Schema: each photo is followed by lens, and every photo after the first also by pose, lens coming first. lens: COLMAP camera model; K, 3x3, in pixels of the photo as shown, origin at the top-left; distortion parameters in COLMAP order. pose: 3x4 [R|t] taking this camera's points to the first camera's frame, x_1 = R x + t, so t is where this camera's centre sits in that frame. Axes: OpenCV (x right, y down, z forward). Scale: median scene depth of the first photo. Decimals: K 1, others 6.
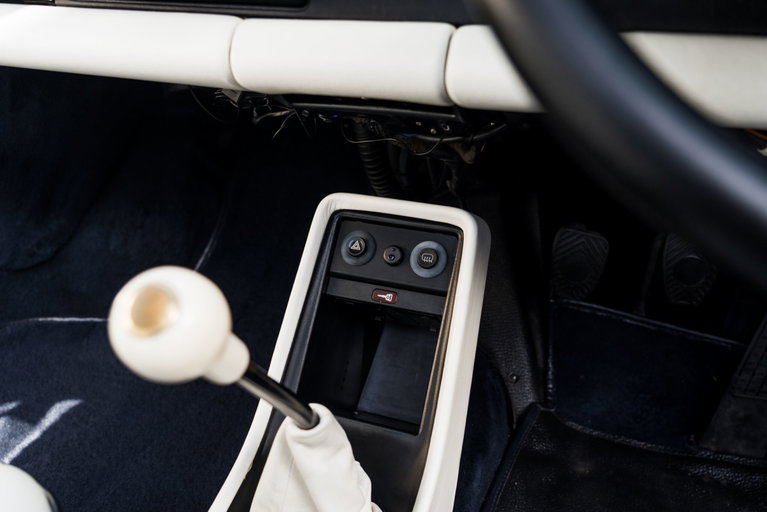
lens RADIAL K [[689.2, 0, 374.5], [0, 689.2, 256.8], [0, 0, 1]] dist [0.028100, -0.015585]
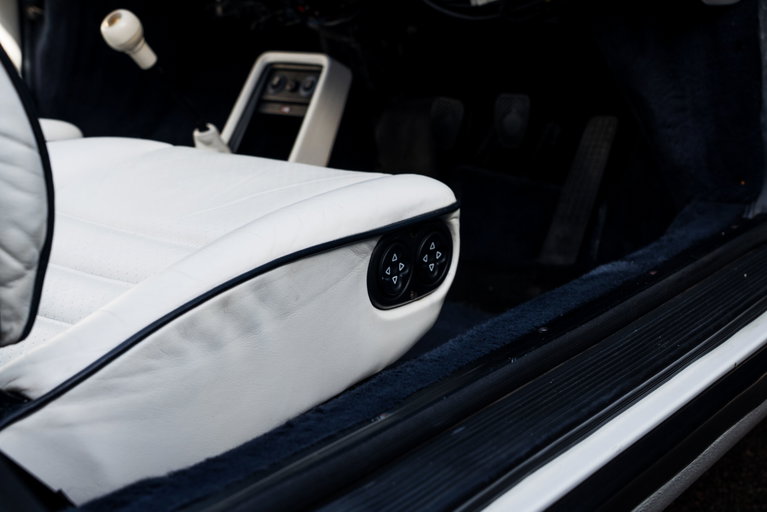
lens RADIAL K [[1013.4, 0, 372.2], [0, 1013.4, 255.3], [0, 0, 1]] dist [0.081894, 0.000000]
pose [[0.954025, 0.055975, -0.294454, 0.794692], [-0.097814, 0.986765, -0.129335, 0.581745], [0.283317, 0.152190, 0.946874, -1.027275]]
